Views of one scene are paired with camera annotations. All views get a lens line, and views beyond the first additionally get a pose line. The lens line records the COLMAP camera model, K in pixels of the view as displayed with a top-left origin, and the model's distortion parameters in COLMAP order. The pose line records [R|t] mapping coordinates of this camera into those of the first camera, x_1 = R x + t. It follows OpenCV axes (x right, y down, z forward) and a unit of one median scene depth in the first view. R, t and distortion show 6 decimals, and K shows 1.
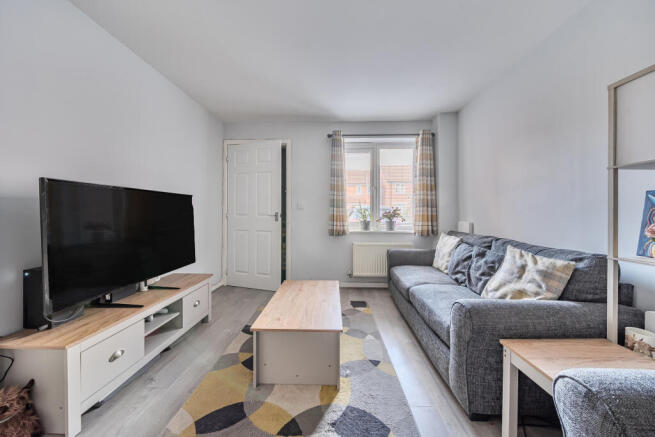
lens RADIAL K [[223.5, 0, 332.3], [0, 223.5, 212.1], [0, 0, 1]] dist [-0.006296, 0.000499]
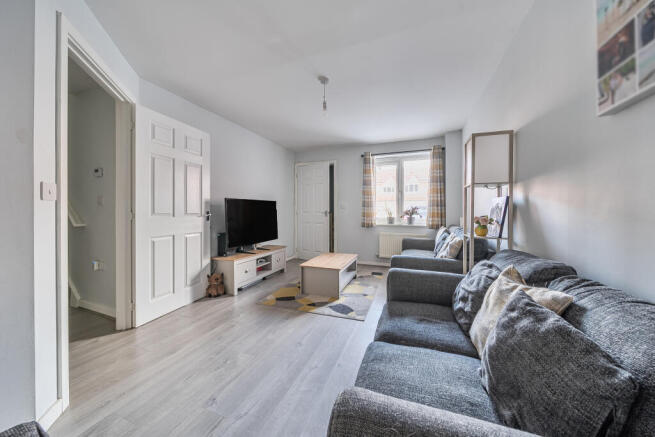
lens RADIAL K [[223.5, 0, 337.2], [0, 223.5, 213.3], [0, 0, 1]] dist [-0.006296, 0.000499]
pose [[0.952342, 0.001919, -0.305026, 0.386235], [0.002139, 0.999914, 0.012970, -0.000327], [0.305024, -0.013005, 0.952256, -0.559305]]
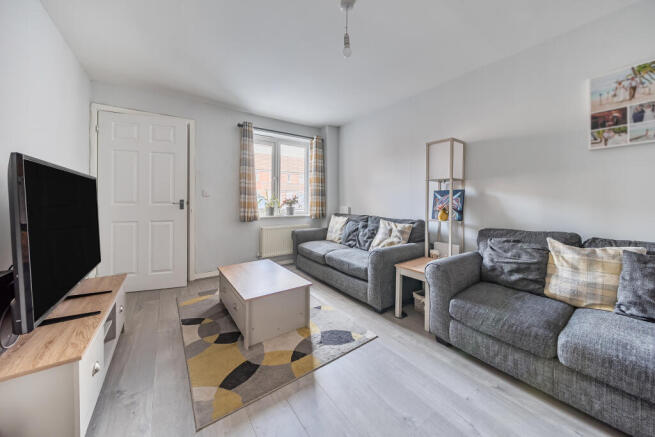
lens RADIAL K [[223.5, 0, 329.3], [0, 223.5, 202.2], [0, 0, 1]] dist [-0.006296, 0.000499]
pose [[0.804203, -0.004725, 0.594336, -0.428439], [-0.002818, 0.999927, 0.011761, -0.000247], [-0.594348, -0.011133, 0.804131, -0.114341]]
